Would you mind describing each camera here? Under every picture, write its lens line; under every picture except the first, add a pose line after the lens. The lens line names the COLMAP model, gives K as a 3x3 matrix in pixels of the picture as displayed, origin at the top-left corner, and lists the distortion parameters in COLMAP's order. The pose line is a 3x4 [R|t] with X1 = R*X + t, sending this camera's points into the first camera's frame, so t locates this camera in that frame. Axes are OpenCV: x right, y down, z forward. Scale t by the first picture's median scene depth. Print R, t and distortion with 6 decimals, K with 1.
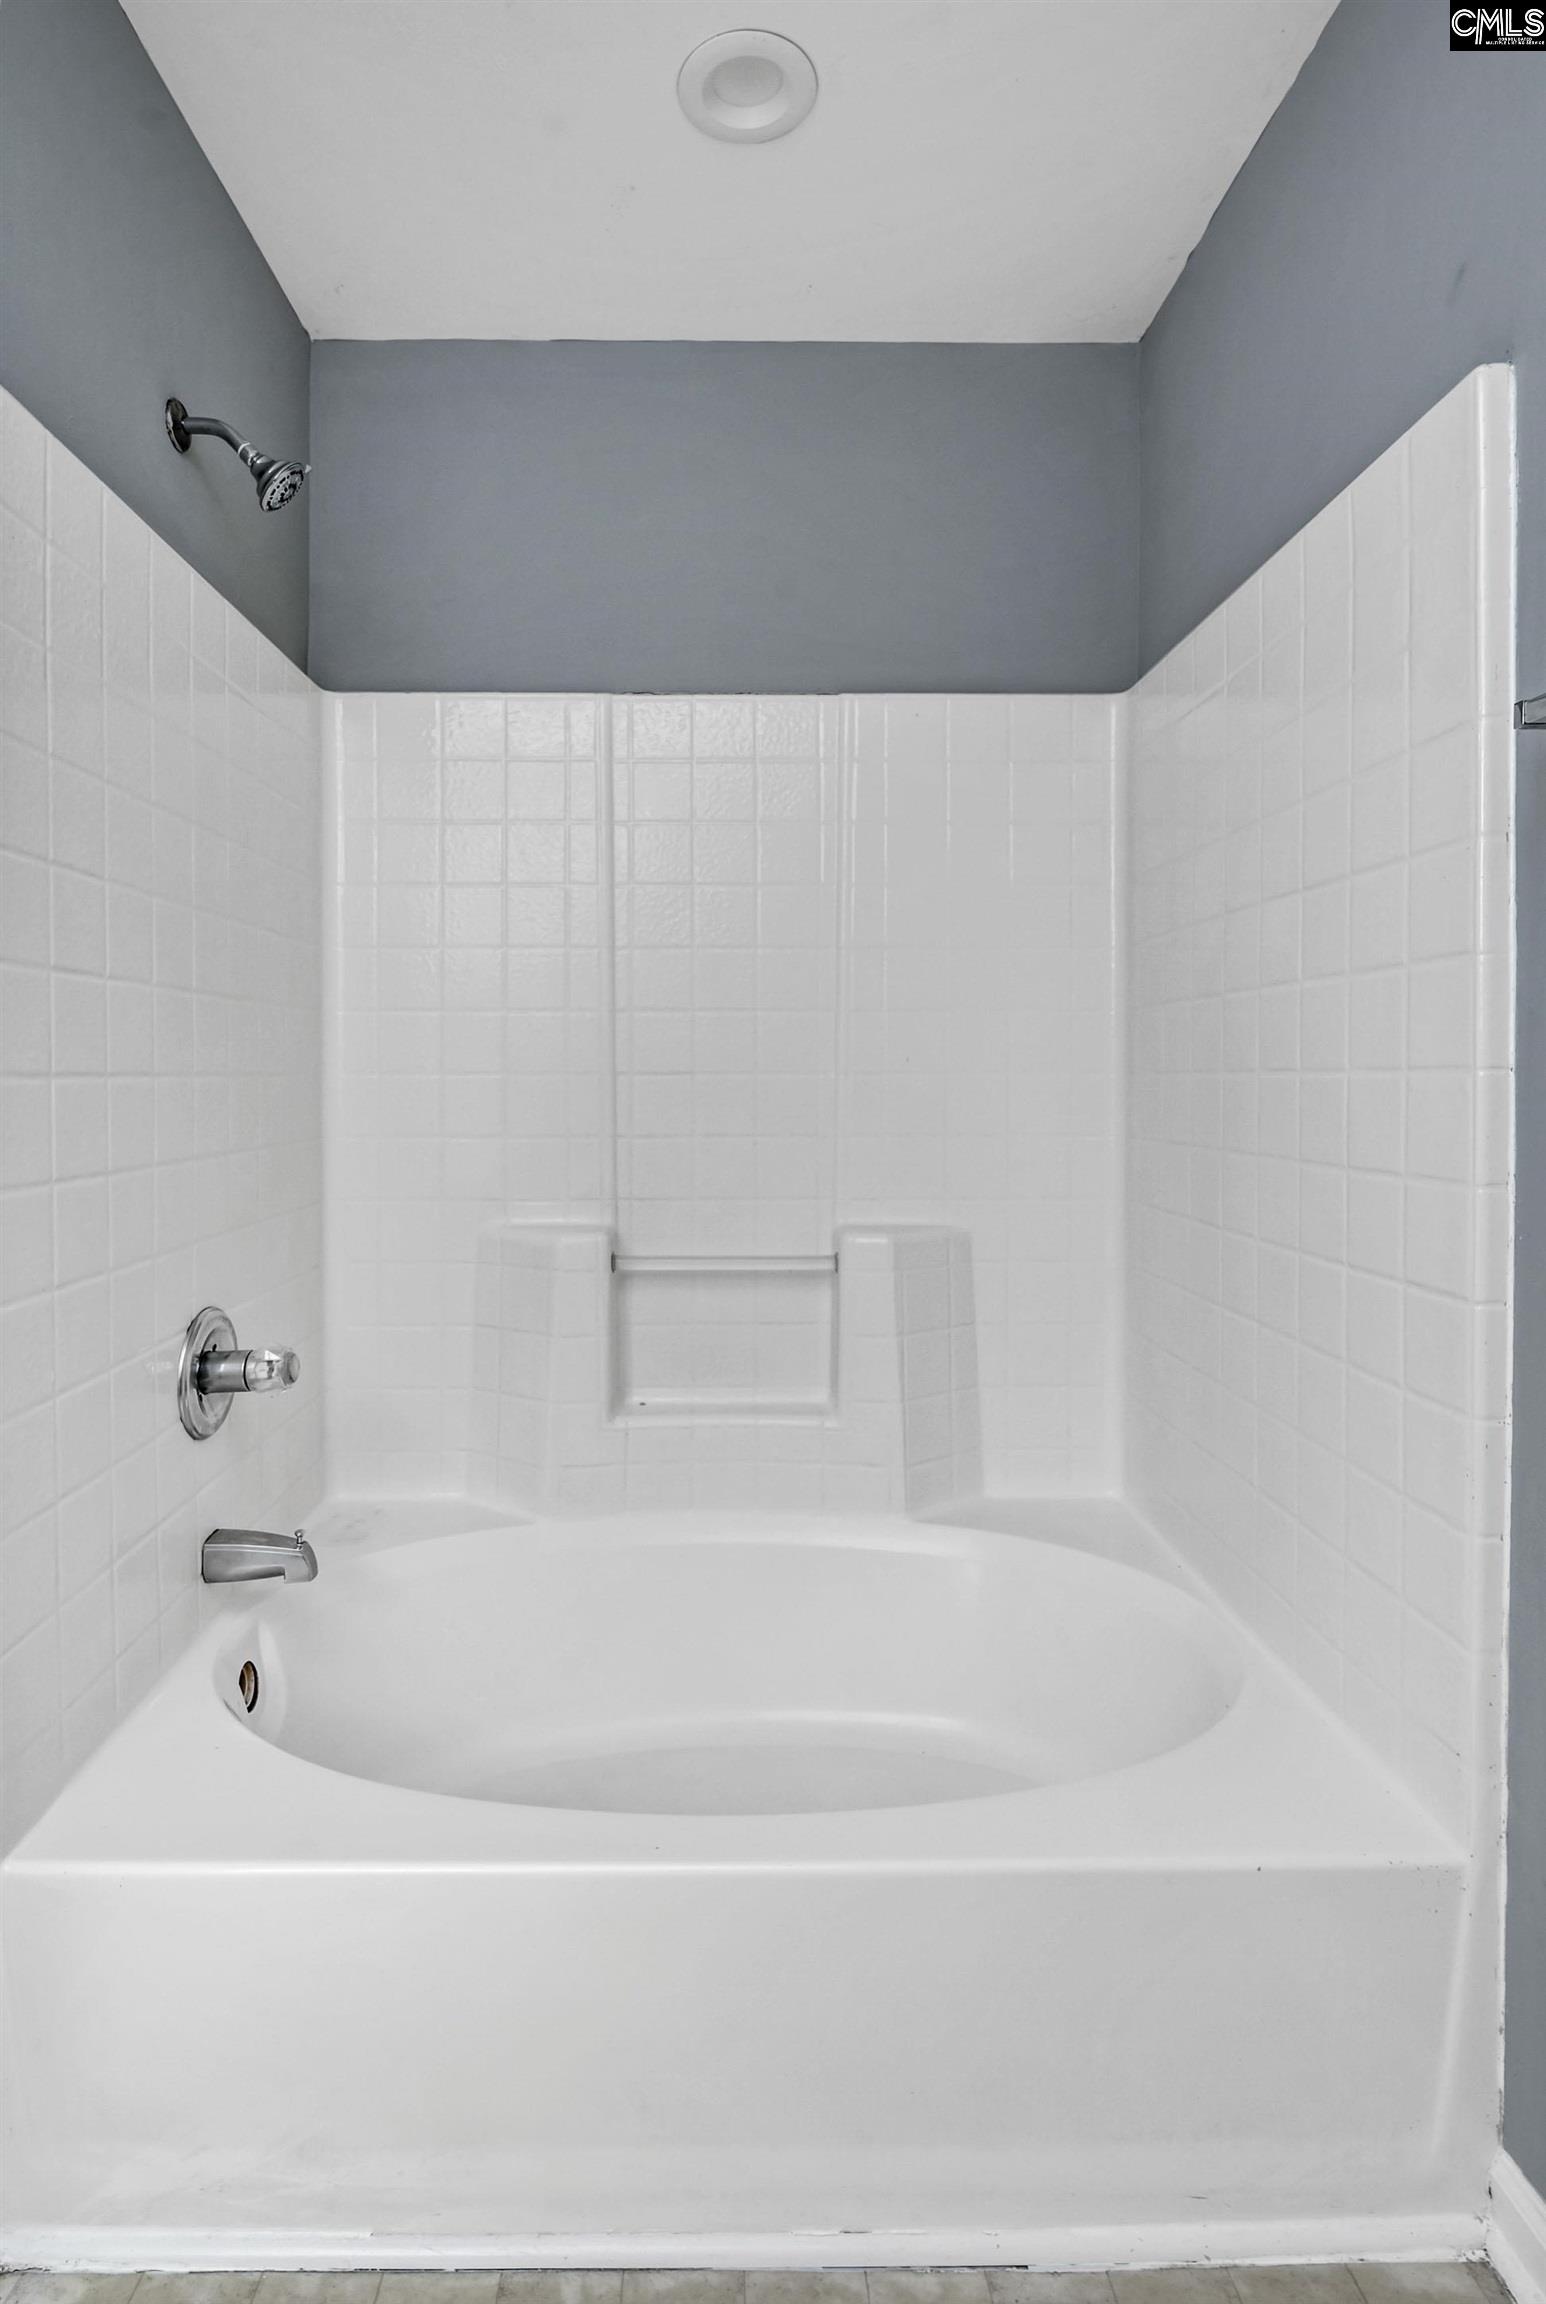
lens RADIAL K [[1188.6, 0, 768.4], [0, 1188.6, 1084.4], [0, 0, 1]] dist [-0.001769, -0.002583]
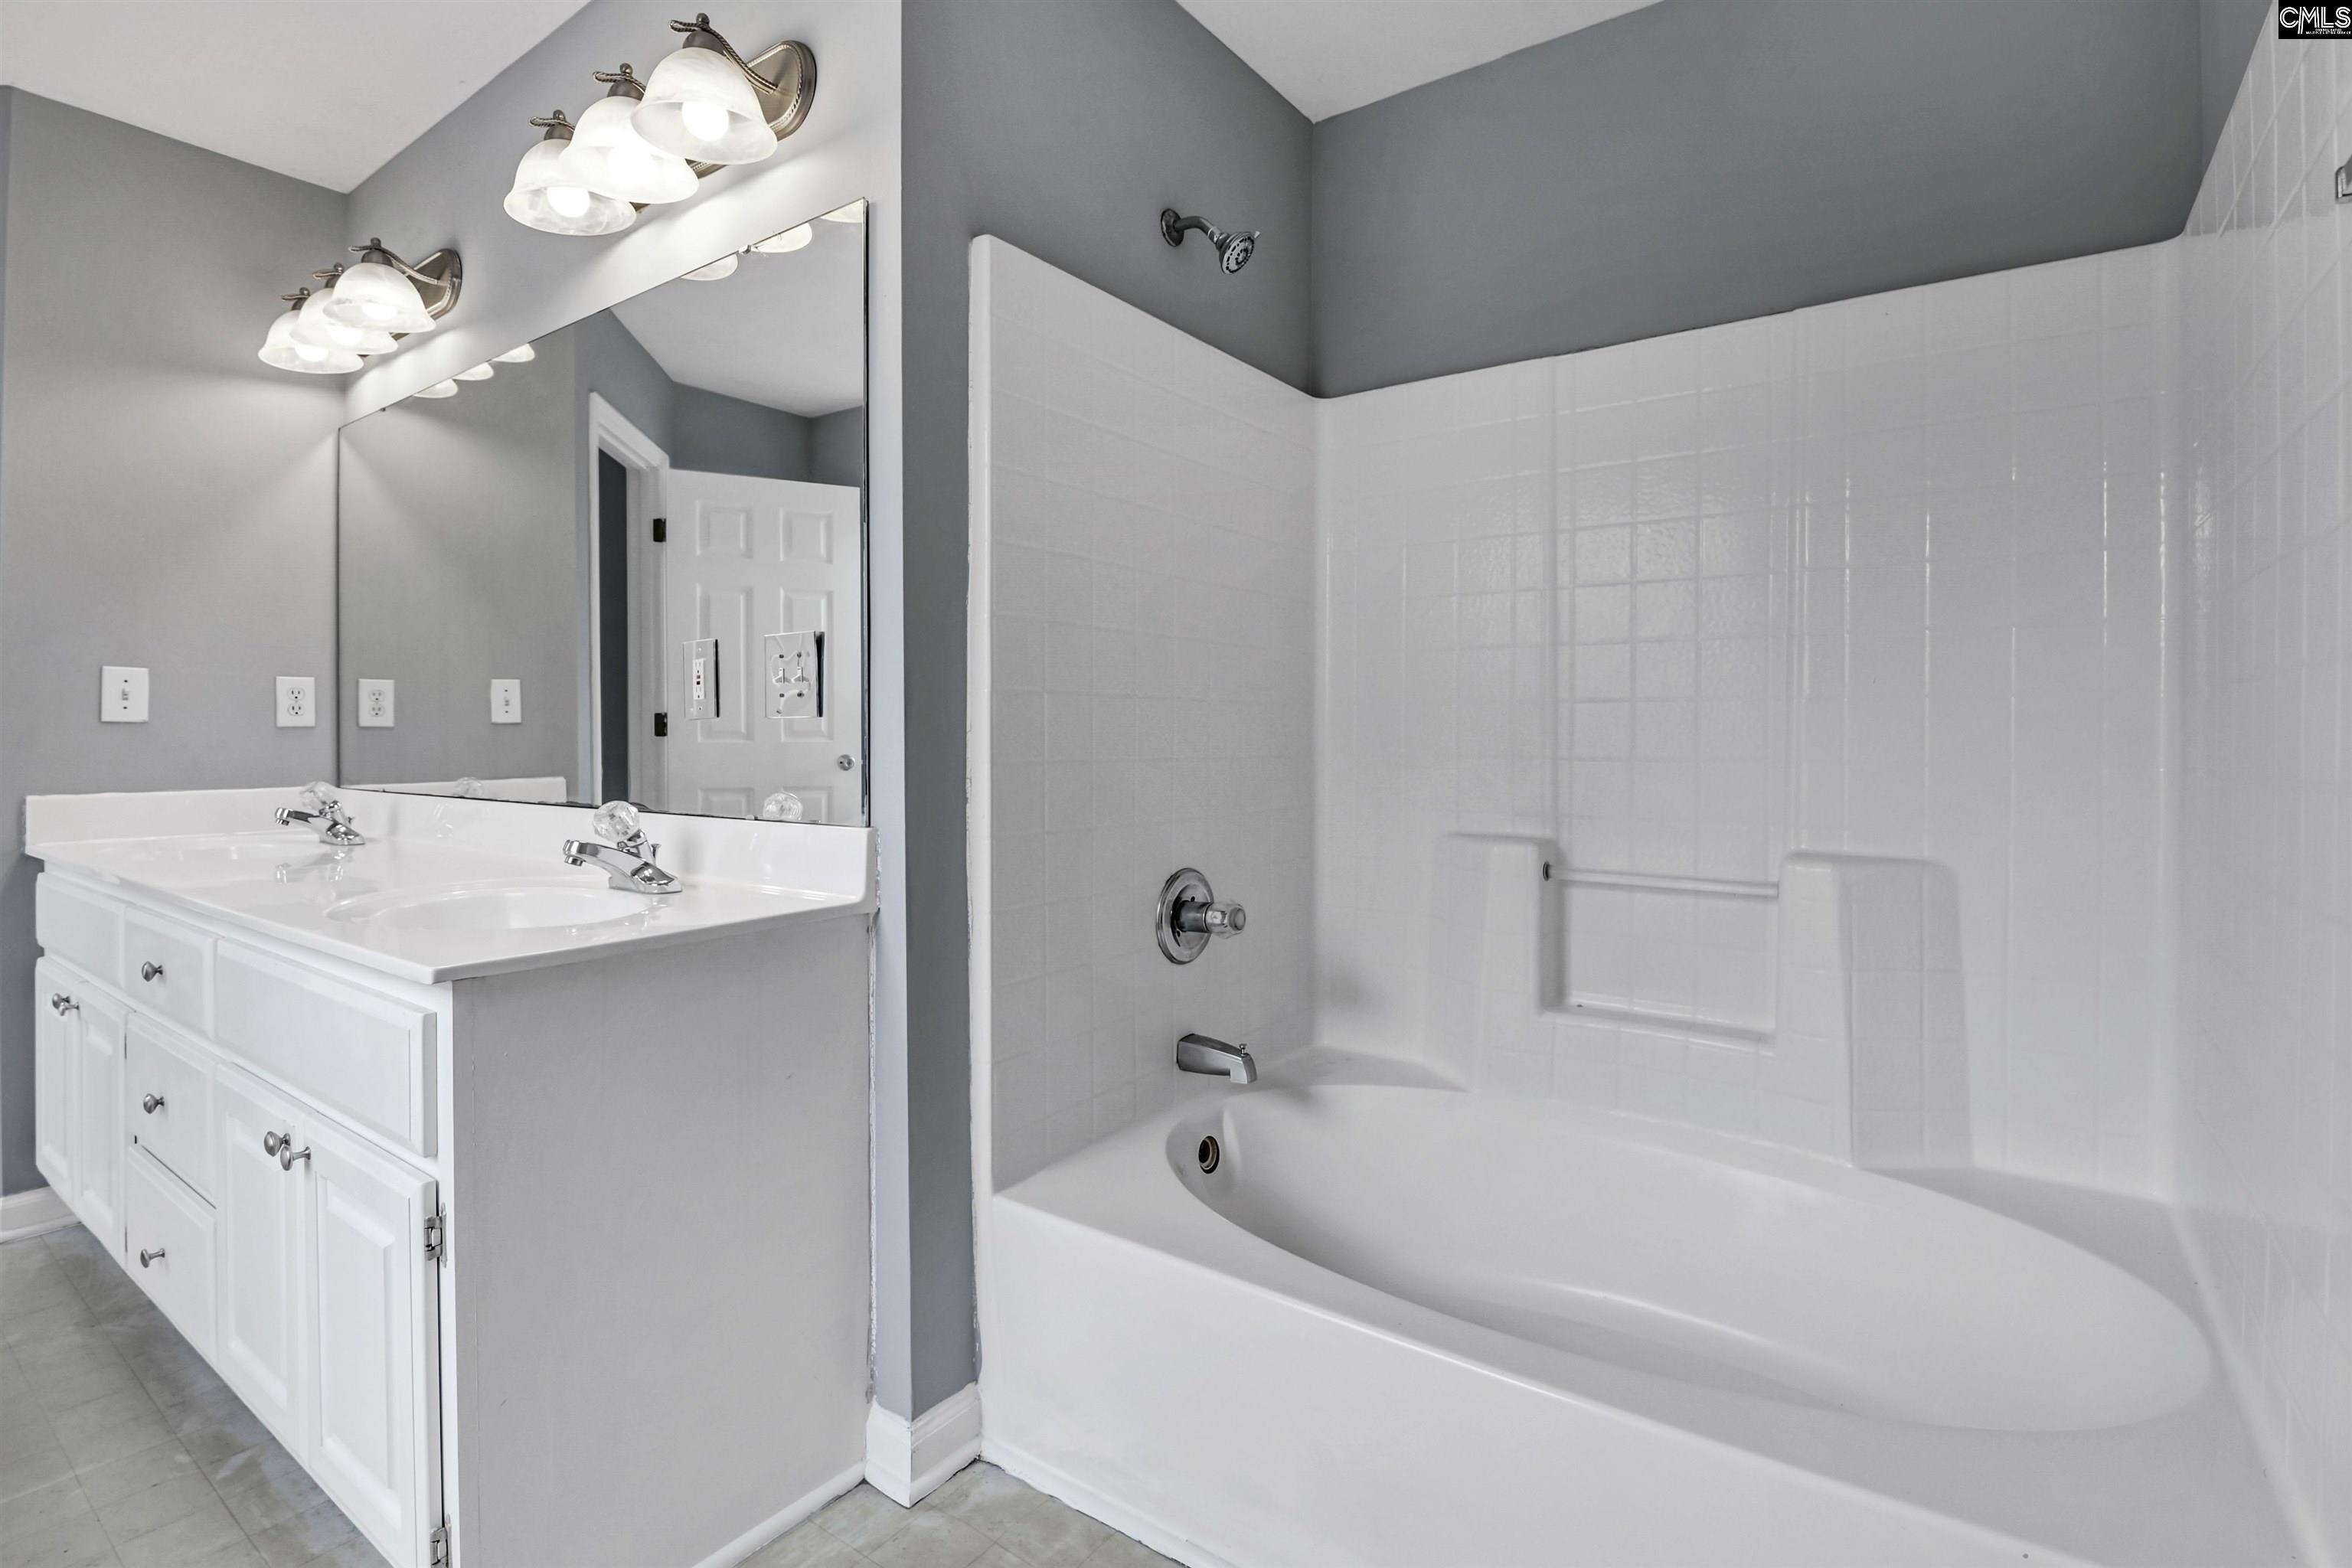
lens RADIAL K [[1096.1, 0, 1251.6], [0, 1096.1, 737.5], [0, 0, 1]] dist [-0.002078, -0.000644]
pose [[0.825183, 0.001948, -0.564862, 0.276984], [-0.003934, 0.999990, -0.002298, 0.036798], [0.564852, 0.004118, 0.825182, 0.004536]]
